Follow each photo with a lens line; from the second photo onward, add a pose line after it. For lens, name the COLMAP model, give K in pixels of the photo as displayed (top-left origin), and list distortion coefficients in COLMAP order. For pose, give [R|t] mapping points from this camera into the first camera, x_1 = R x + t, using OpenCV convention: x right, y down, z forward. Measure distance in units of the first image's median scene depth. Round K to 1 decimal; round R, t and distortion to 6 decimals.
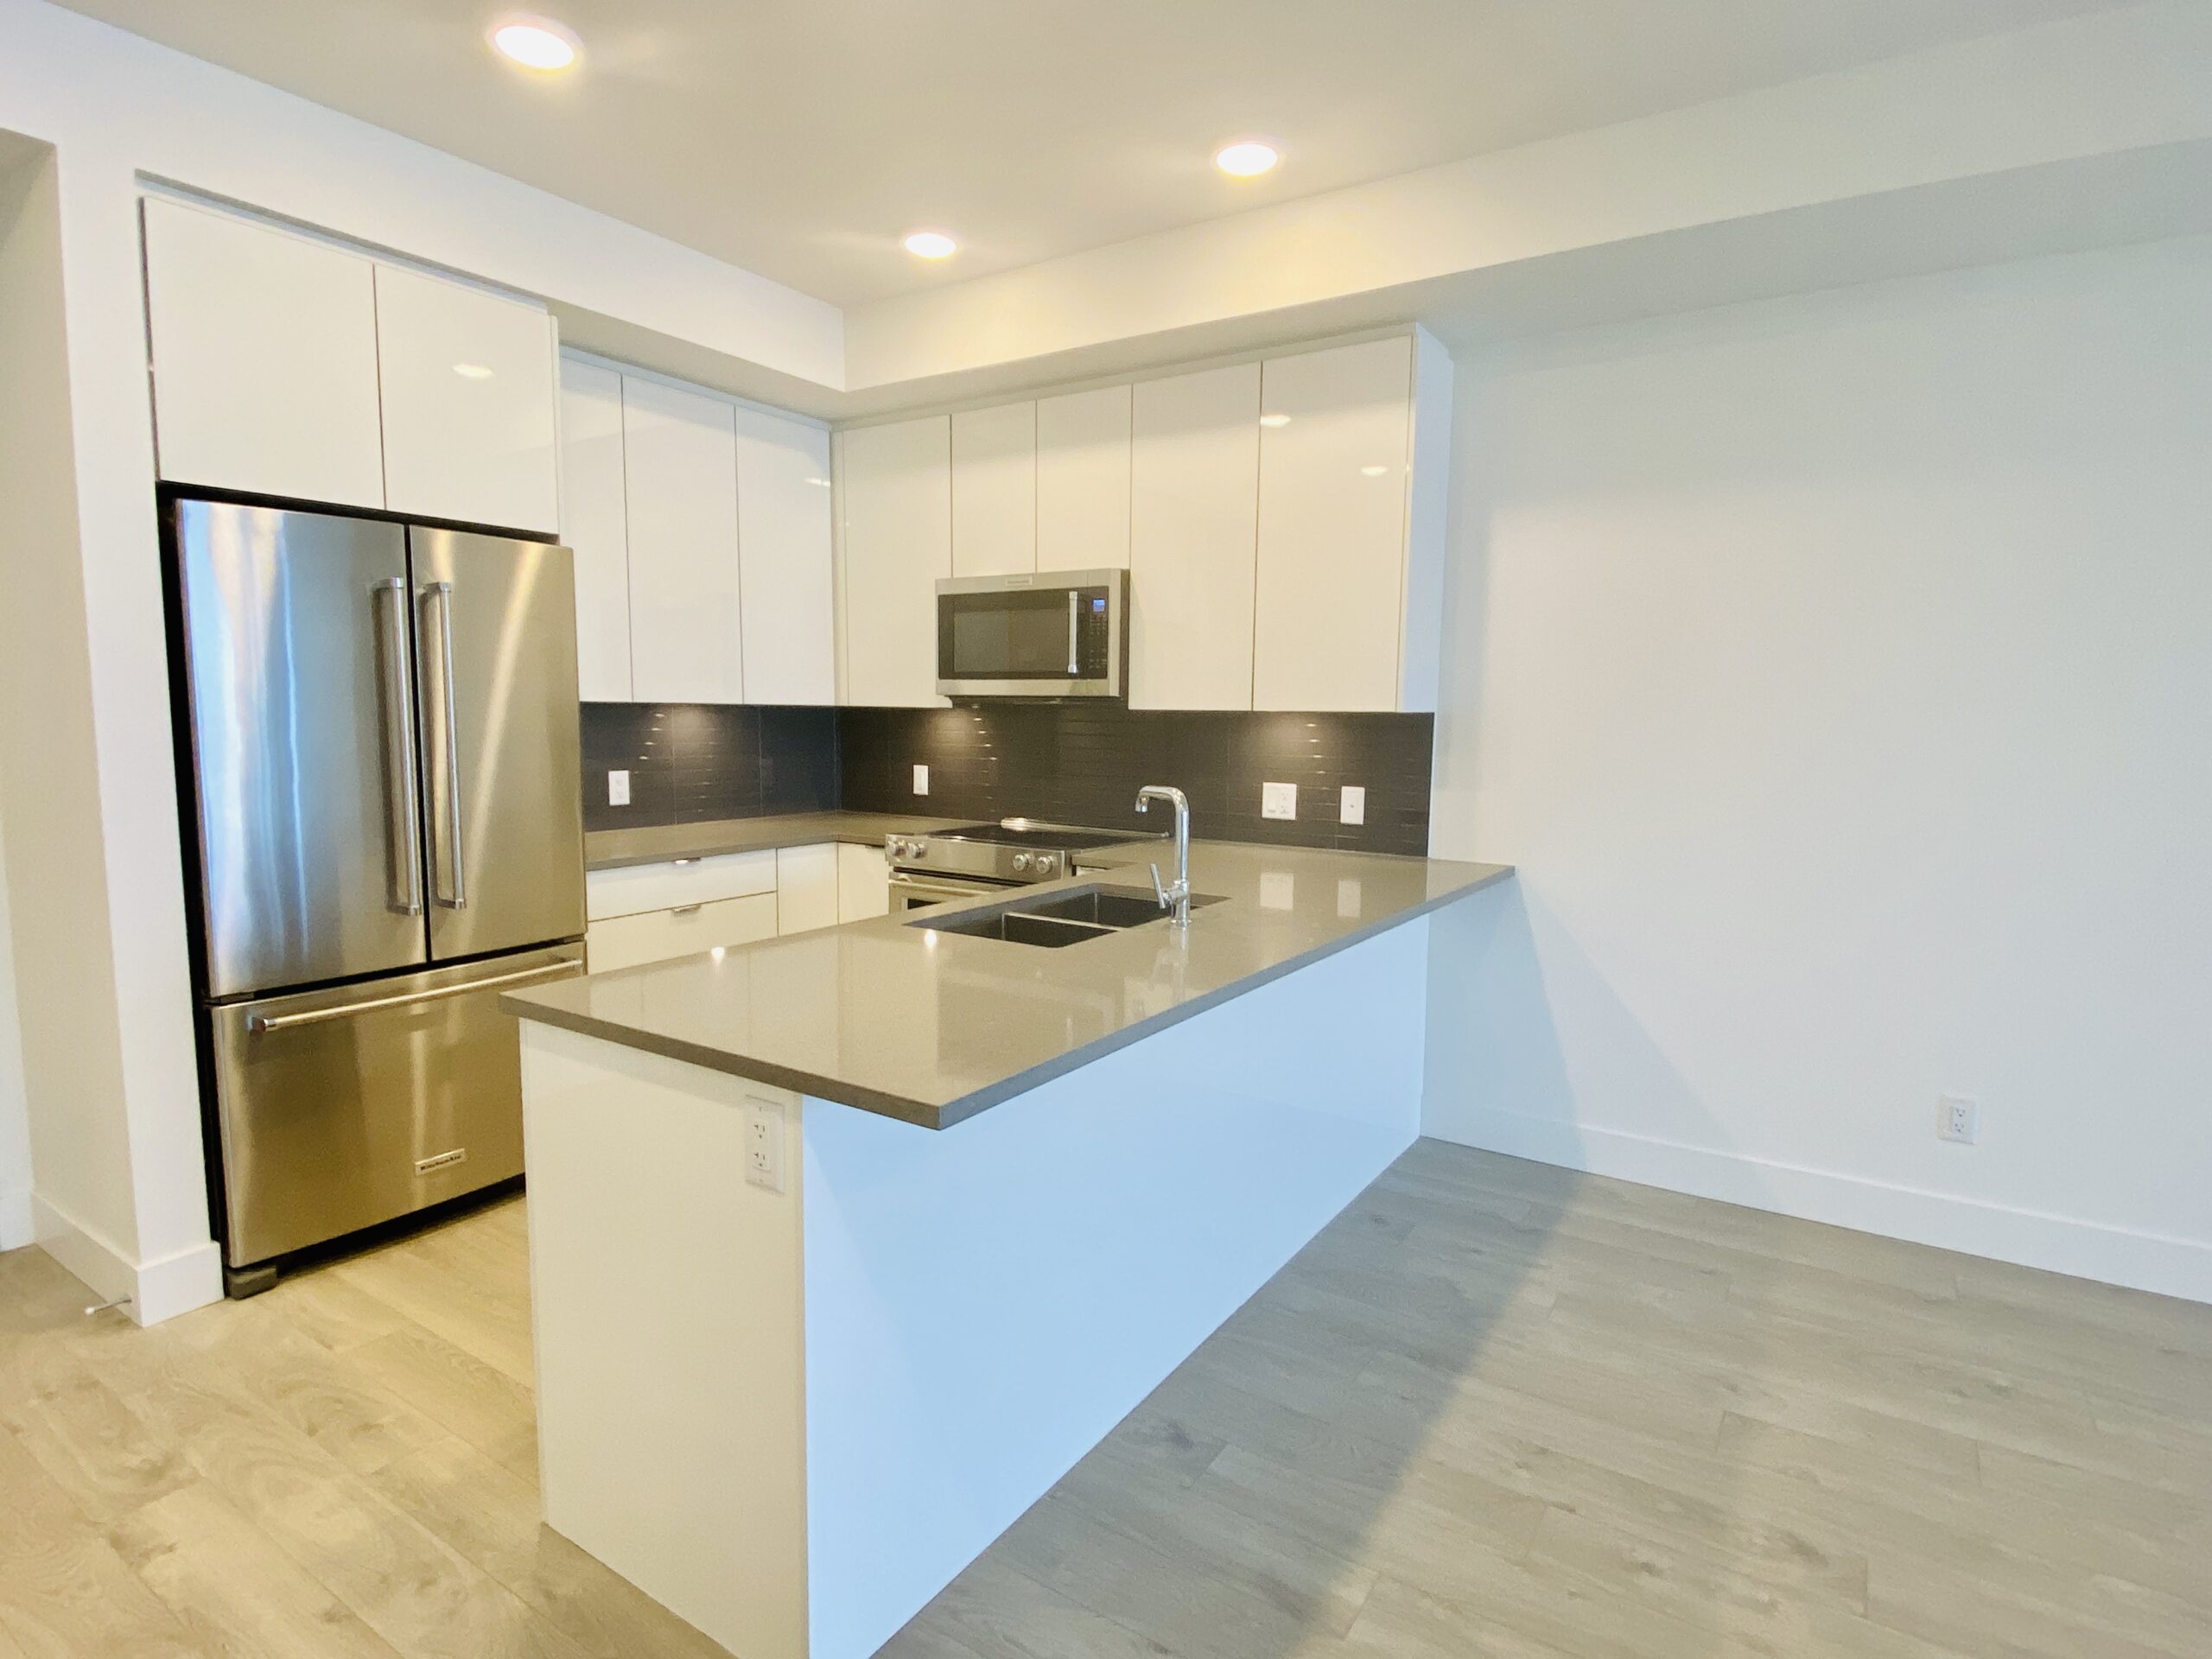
lens RADIAL K [[1164.5, 0, 1108.8], [0, 1164.5, 828.7], [0, 0, 1]] dist [0.001336, -0.000035]
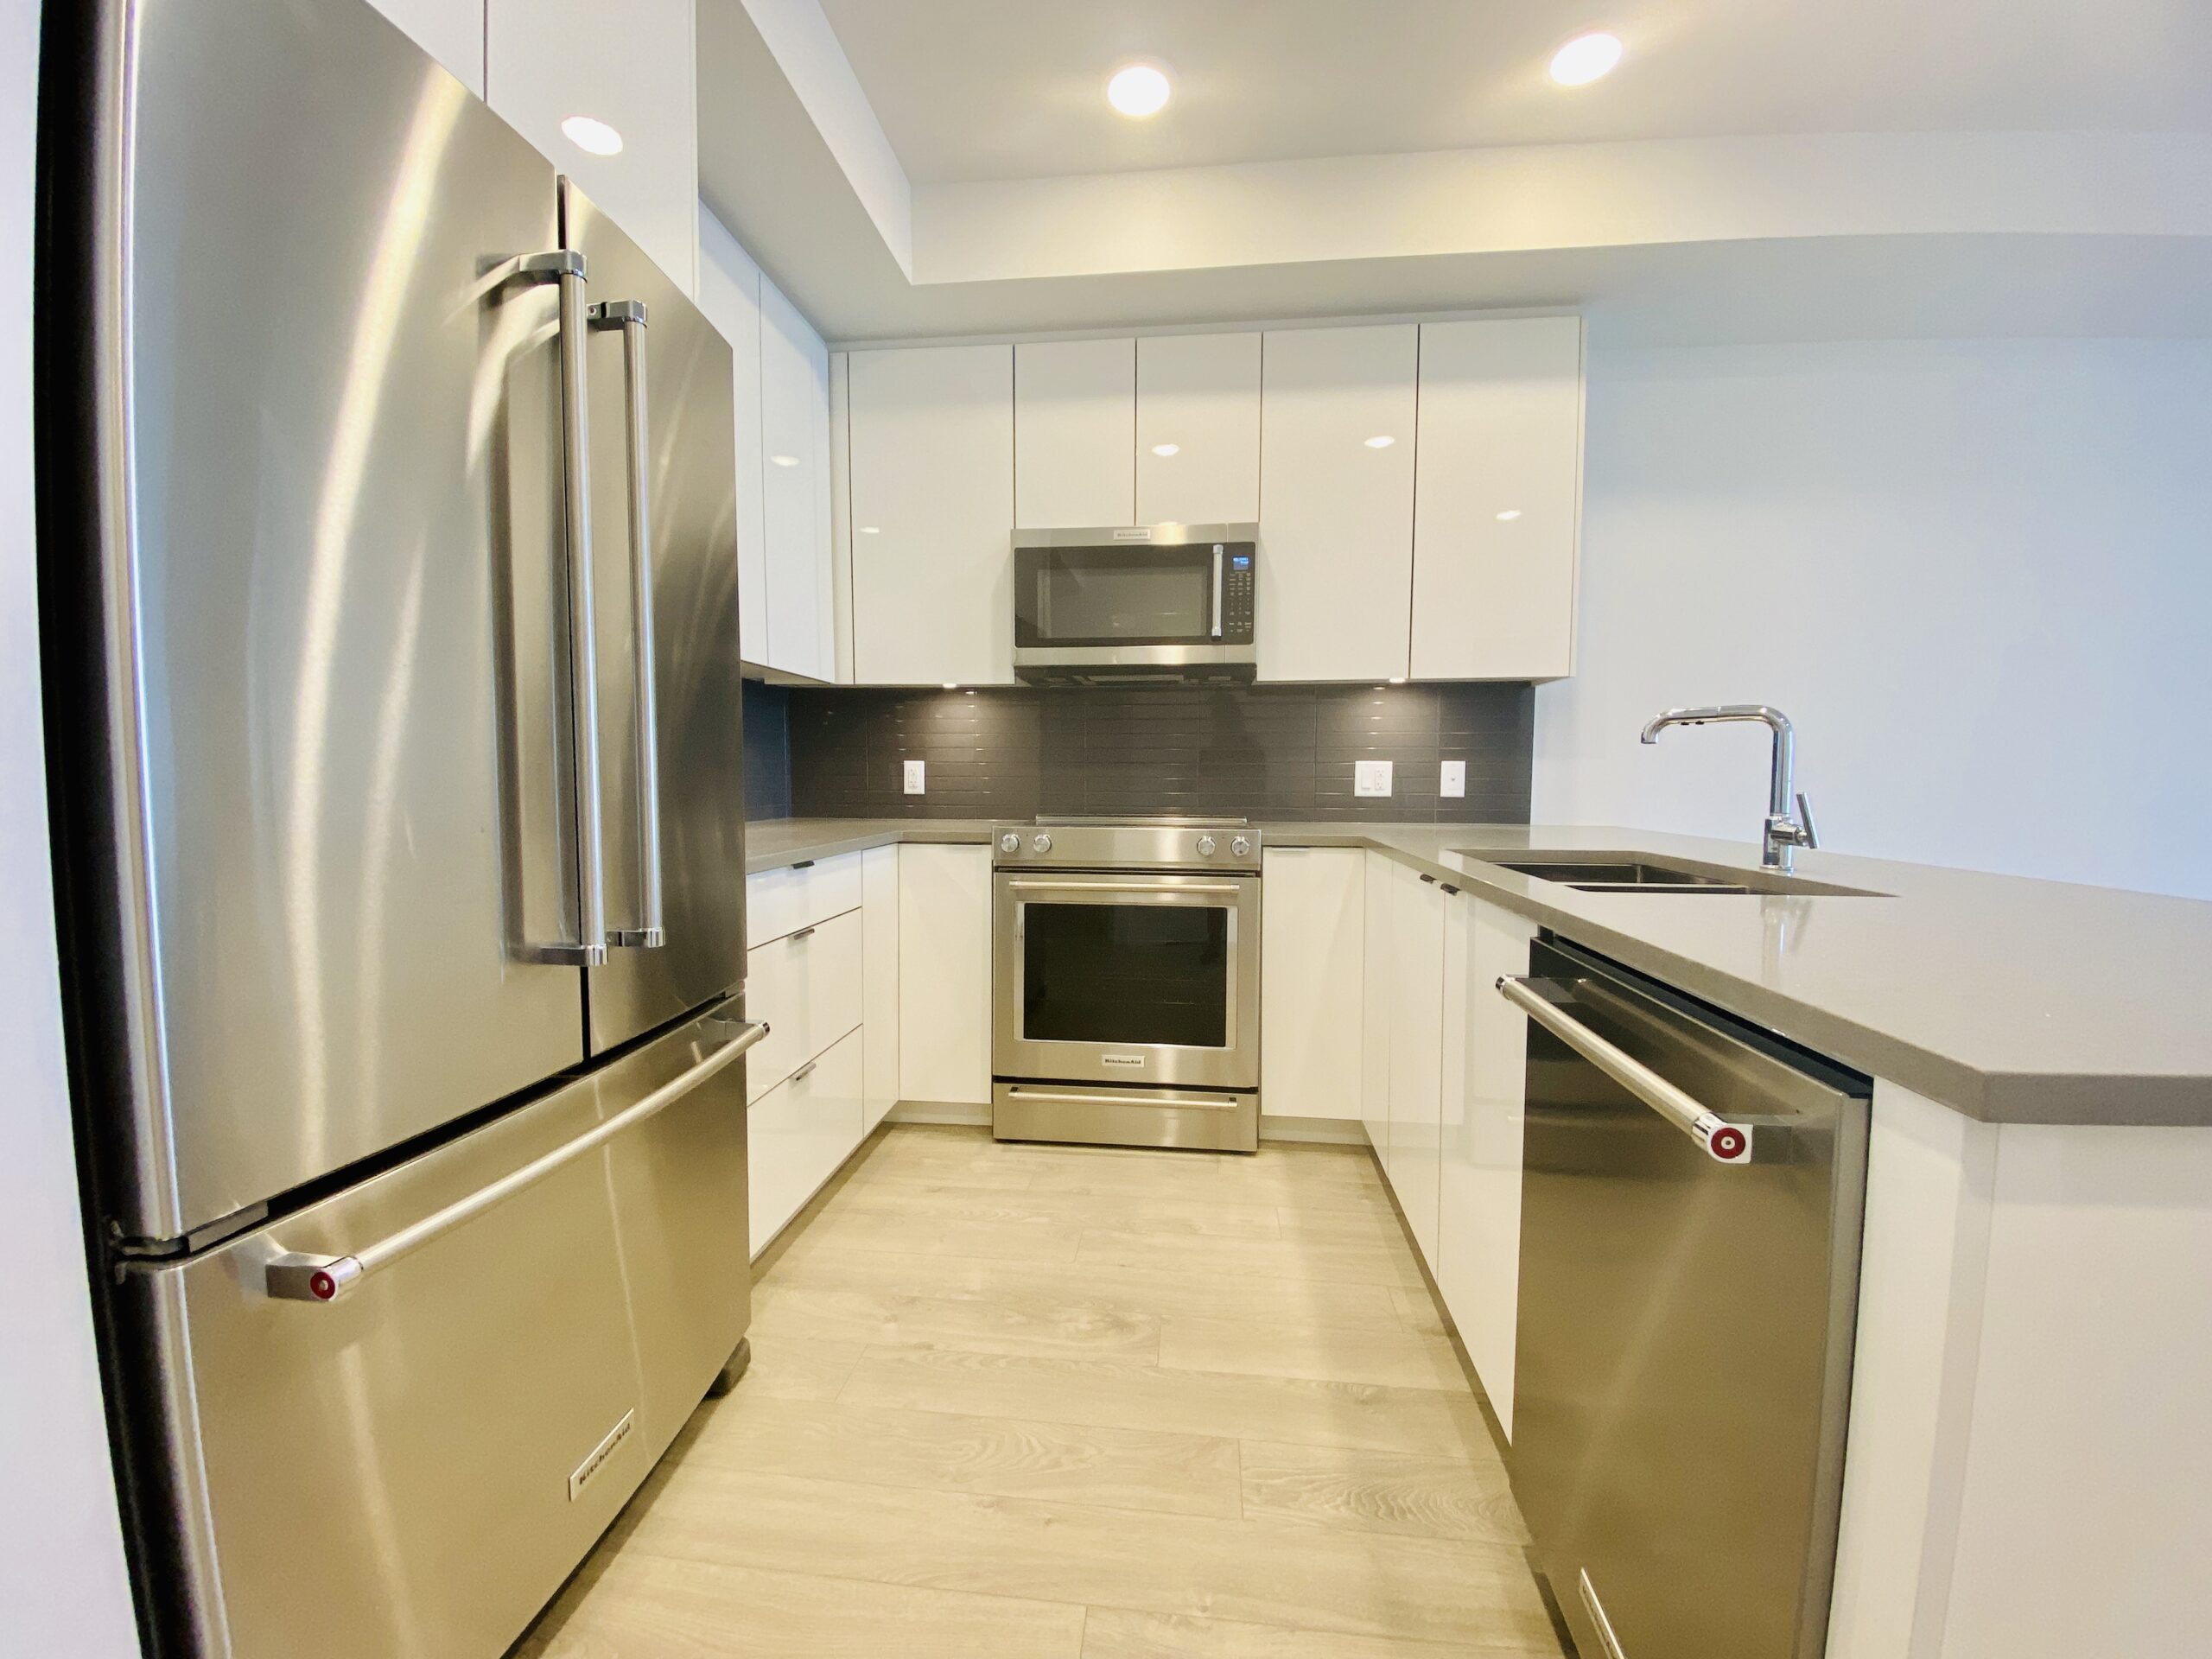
lens RADIAL K [[904.7, 0, 1097.6], [0, 904.7, 829.3], [0, 0, 1]] dist [-0.001206, -0.000759]
pose [[0.899492, -0.037480, 0.435327, -0.416482], [0.054579, 0.998149, -0.026838, 0.028241], [-0.433515, 0.047900, 0.899872, 0.412153]]
